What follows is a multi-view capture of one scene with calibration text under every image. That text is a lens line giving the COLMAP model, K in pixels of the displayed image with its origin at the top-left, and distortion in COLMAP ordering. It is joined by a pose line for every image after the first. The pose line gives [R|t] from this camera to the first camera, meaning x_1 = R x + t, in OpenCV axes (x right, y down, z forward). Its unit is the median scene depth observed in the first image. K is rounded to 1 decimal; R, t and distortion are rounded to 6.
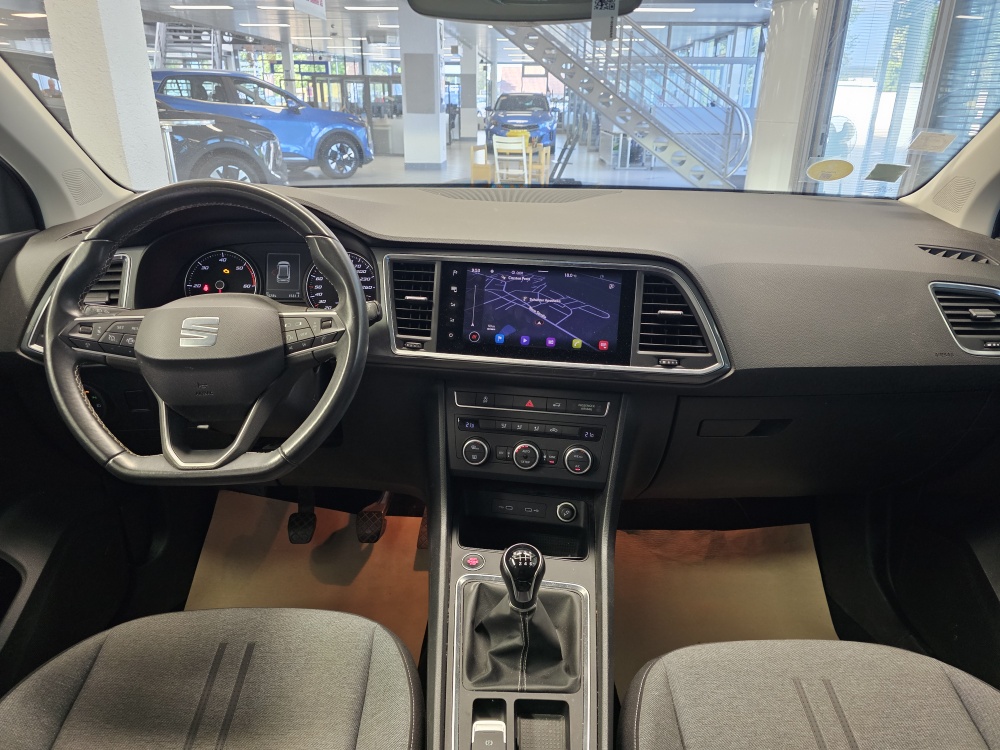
lens RADIAL K [[671.0, 0, 500.8], [0, 671.0, 369.2], [0, 0, 1]] dist [0.072059, -0.078509]
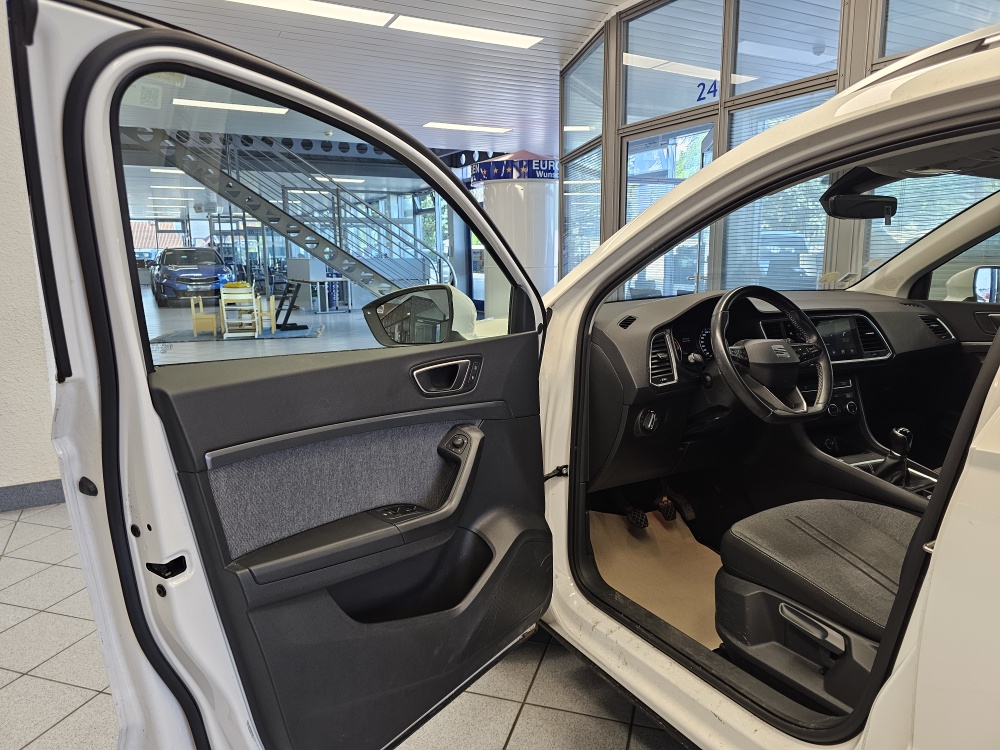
lens RADIAL K [[671.0, 0, 500.8], [0, 671.0, 369.2], [0, 0, 1]] dist [0.072059, -0.078509]
pose [[0.856661, -0.106635, 0.504738, -1.839671], [0.208183, 0.966657, -0.149113, 0.106974], [-0.472007, 0.232817, 0.850297, -0.310767]]
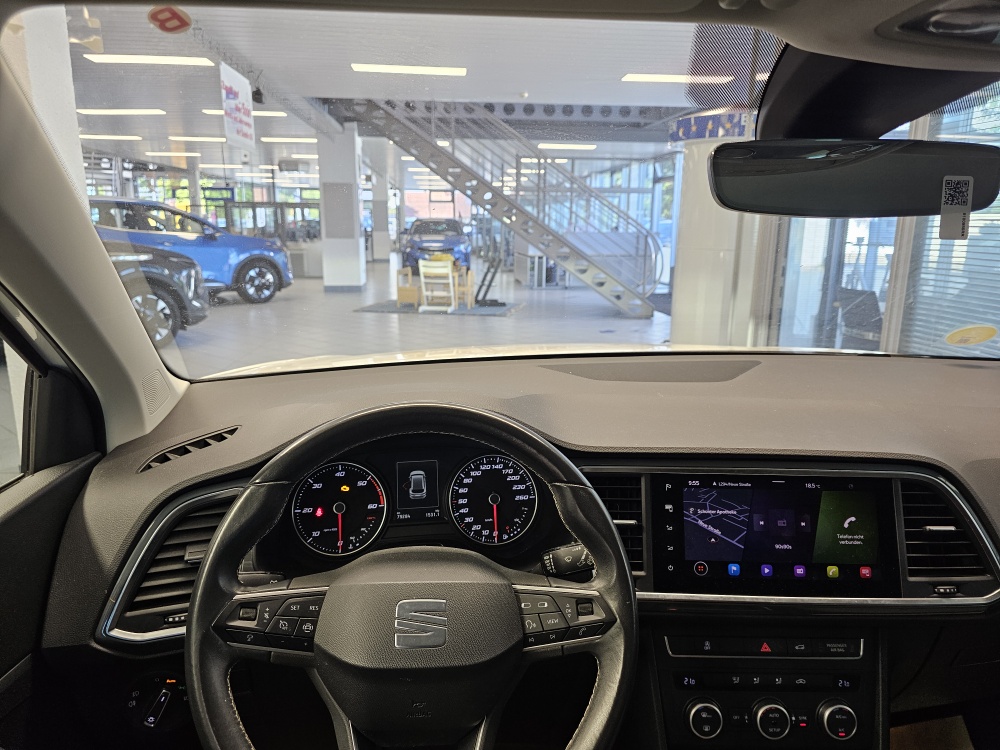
lens RADIAL K [[677.4, 0, 505.9], [0, 677.4, 371.0], [0, 0, 1]] dist [0.077083, -0.095399]
pose [[0.989133, -0.033331, 0.143195, -0.363359], [0.056073, 0.985870, -0.157847, -0.158547], [-0.135911, 0.164161, 0.977026, 0.199811]]
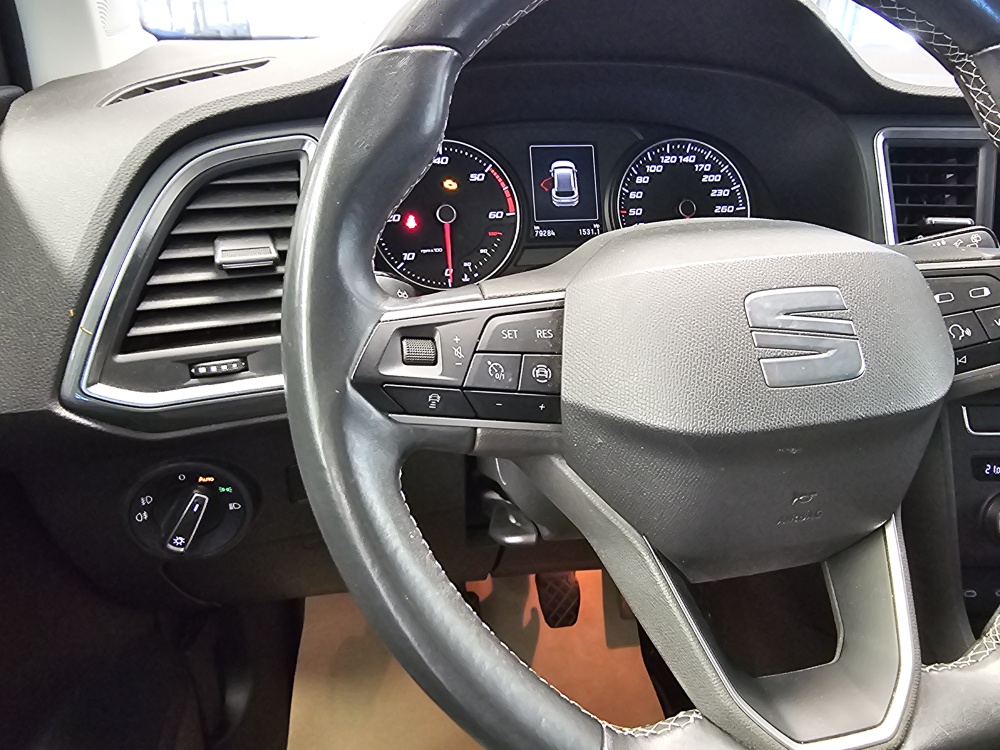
lens RADIAL K [[690.7, 0, 498.6], [0, 690.7, 360.5], [0, 0, 1]] dist [0.004710, 0.001792]
pose [[0.978845, -0.071289, 0.191781, -0.522464], [0.058647, 0.995764, 0.070814, -0.060474], [-0.196016, -0.058069, 0.978880, 0.569517]]
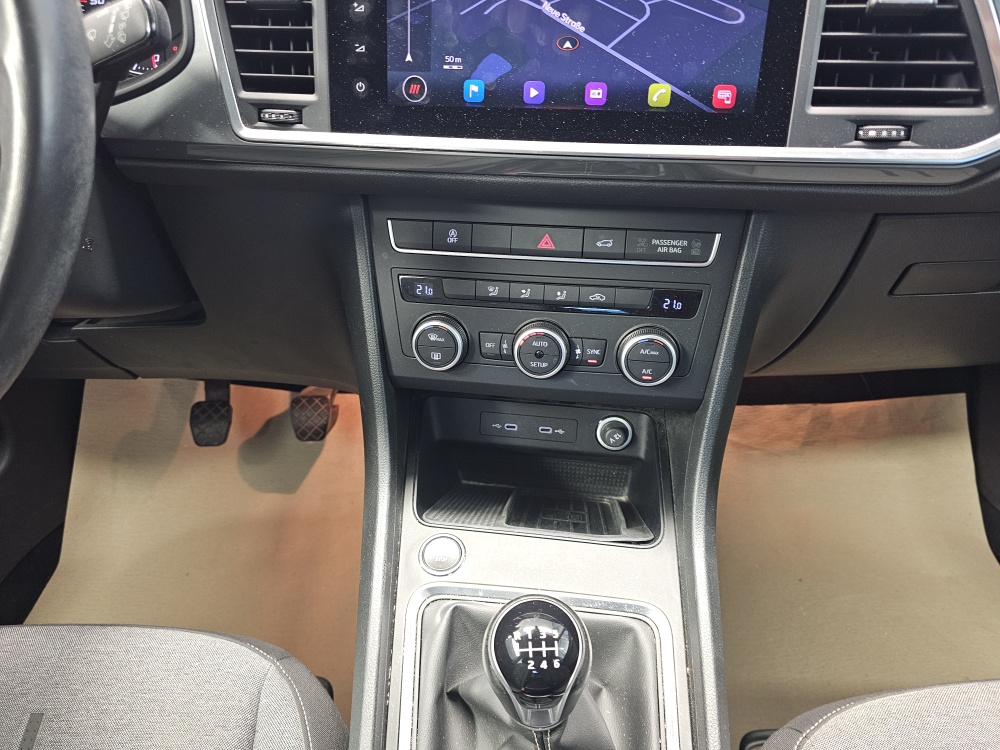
lens RADIAL K [[687.9, 0, 501.7], [0, 687.9, 377.4], [0, 0, 1]] dist [0.037871, -0.046081]
pose [[0.999382, -0.028300, -0.020873, 0.019073], [0.033071, 0.958154, 0.284336, 0.004010], [0.011953, -0.284850, 0.958498, 0.510919]]
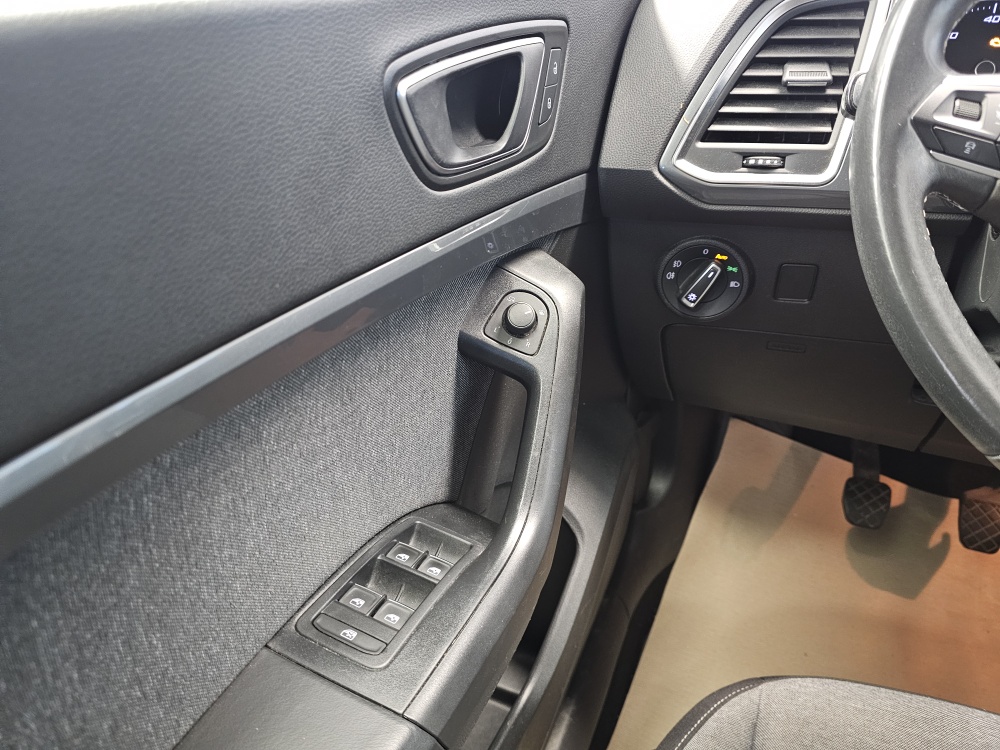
lens RADIAL K [[695.9, 0, 498.3], [0, 695.9, 364.7], [0, 0, 1]] dist [0.033301, -0.037035]
pose [[0.916956, 0.167837, -0.361971, -0.568590], [-0.109782, 0.978335, 0.175525, 0.040671], [0.383589, -0.121211, 0.915515, 0.399545]]
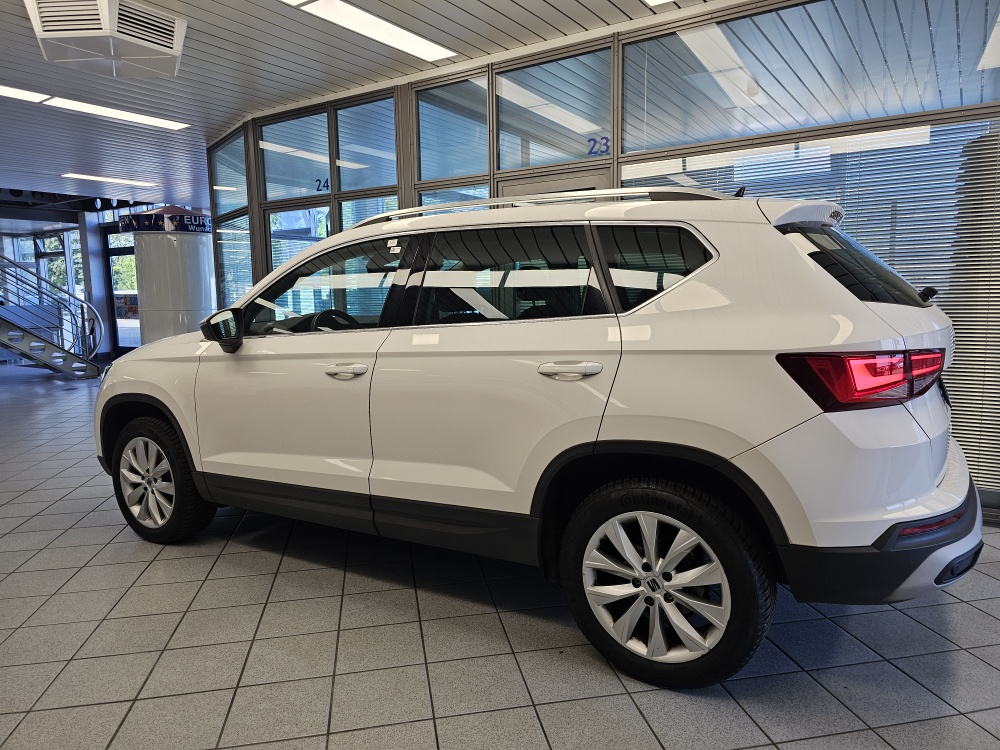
lens RADIAL K [[671.0, 0, 500.8], [0, 671.0, 369.2], [0, 0, 1]] dist [0.072059, -0.078509]
pose [[0.513695, -0.114927, 0.850241, -2.985016], [0.338905, 0.937579, -0.078026, 0.652061], [-0.788201, 0.328233, 0.520579, -1.631513]]
